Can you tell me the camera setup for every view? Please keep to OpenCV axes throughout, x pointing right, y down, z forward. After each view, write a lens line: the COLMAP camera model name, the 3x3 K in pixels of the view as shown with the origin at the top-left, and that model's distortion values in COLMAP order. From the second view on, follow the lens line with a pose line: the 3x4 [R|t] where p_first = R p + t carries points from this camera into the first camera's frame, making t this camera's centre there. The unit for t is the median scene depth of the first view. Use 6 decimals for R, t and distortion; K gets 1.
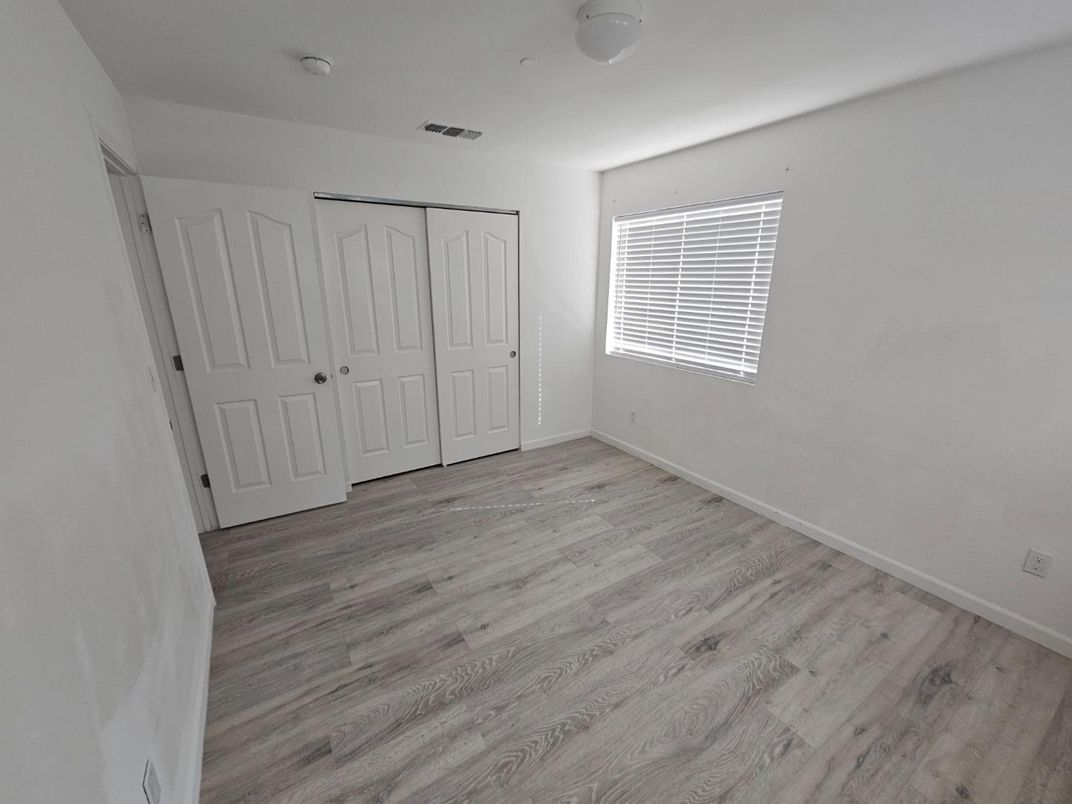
lens RADIAL K [[439.6, 0, 535.4], [0, 439.6, 409.5], [0, 0, 1]] dist [-0.001170, -0.000261]
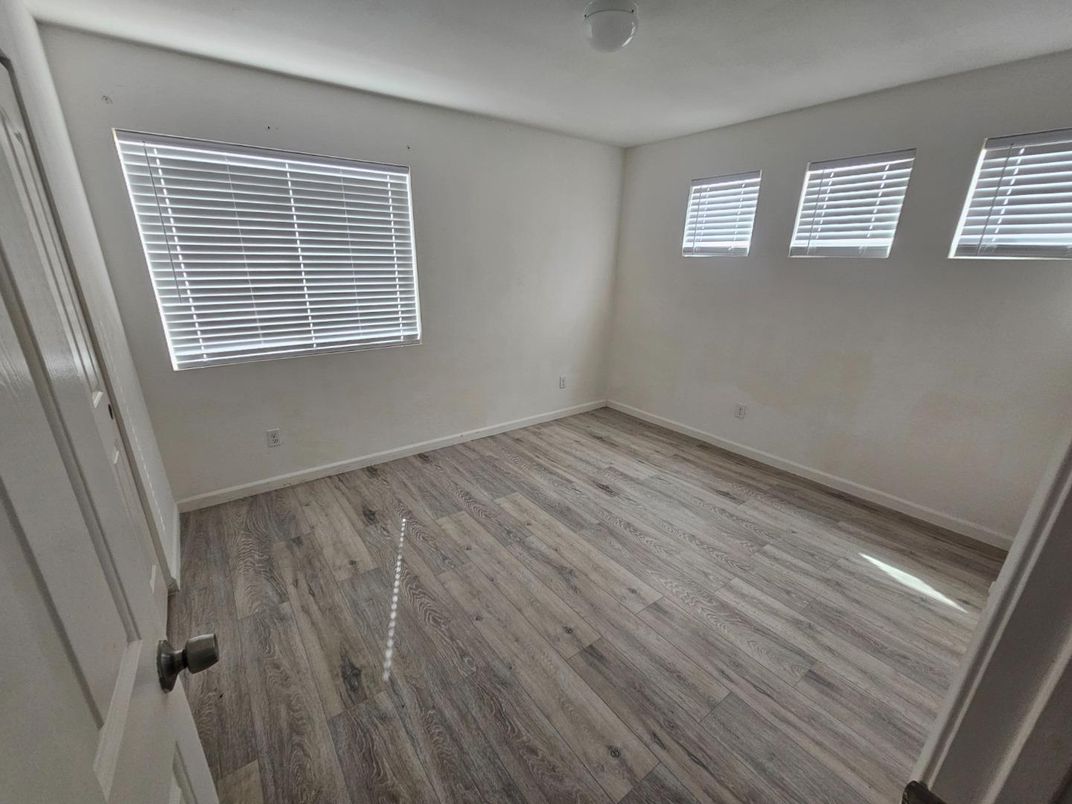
lens RADIAL K [[439.6, 0, 535.4], [0, 439.6, 409.5], [0, 0, 1]] dist [-0.001170, -0.000261]
pose [[-0.069629, -0.330086, 0.941379, -0.734922], [0.278495, 0.899718, 0.336077, -0.232311], [-0.957910, 0.285570, 0.029281, 0.849487]]
